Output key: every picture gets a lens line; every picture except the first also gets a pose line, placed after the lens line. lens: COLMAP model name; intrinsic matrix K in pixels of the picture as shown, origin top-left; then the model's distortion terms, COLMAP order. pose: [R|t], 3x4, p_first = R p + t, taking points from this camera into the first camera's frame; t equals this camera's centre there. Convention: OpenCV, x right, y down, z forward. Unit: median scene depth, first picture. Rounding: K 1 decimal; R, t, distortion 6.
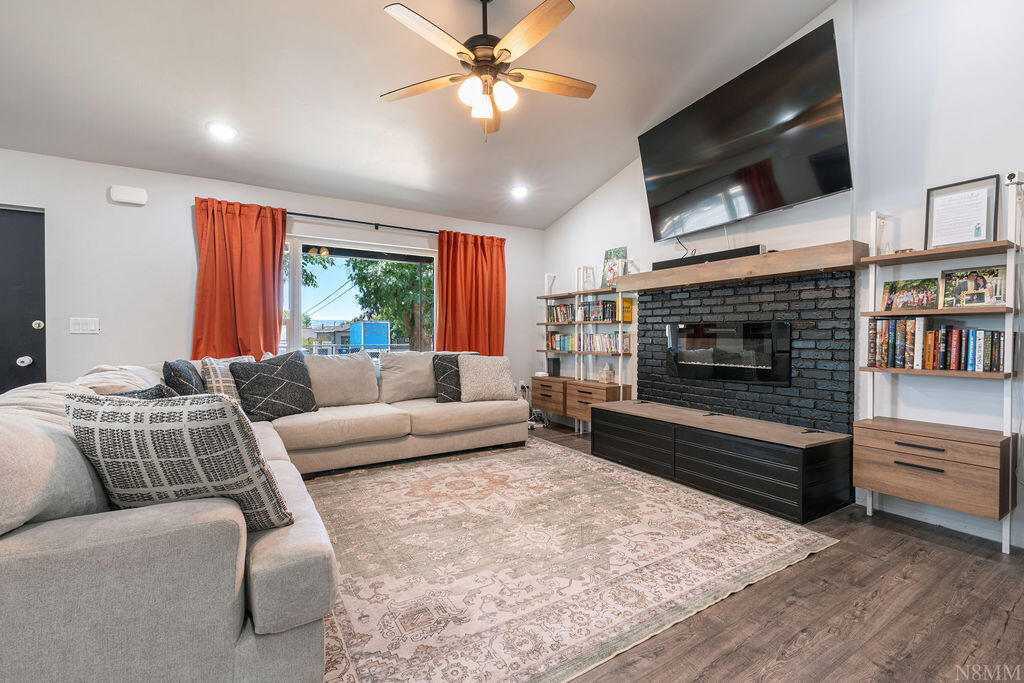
lens RADIAL K [[452.7, 0, 515.3], [0, 452.7, 339.1], [0, 0, 1]] dist [-0.005331, 0.001220]
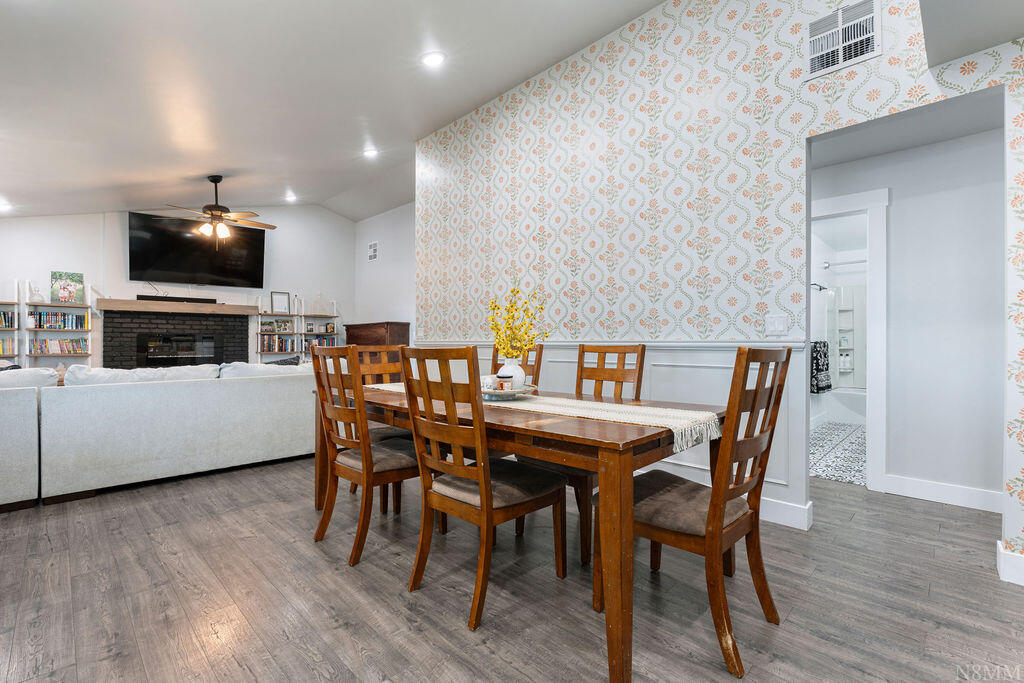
lens RADIAL K [[452.7, 0, 515.6], [0, 452.7, 342.1], [0, 0, 1]] dist [-0.005331, 0.001220]
pose [[-0.229599, -0.003788, 0.973278, -1.907791], [0.006168, 0.999967, 0.005347, -0.003068], [-0.973266, 0.007231, -0.229568, 0.081816]]
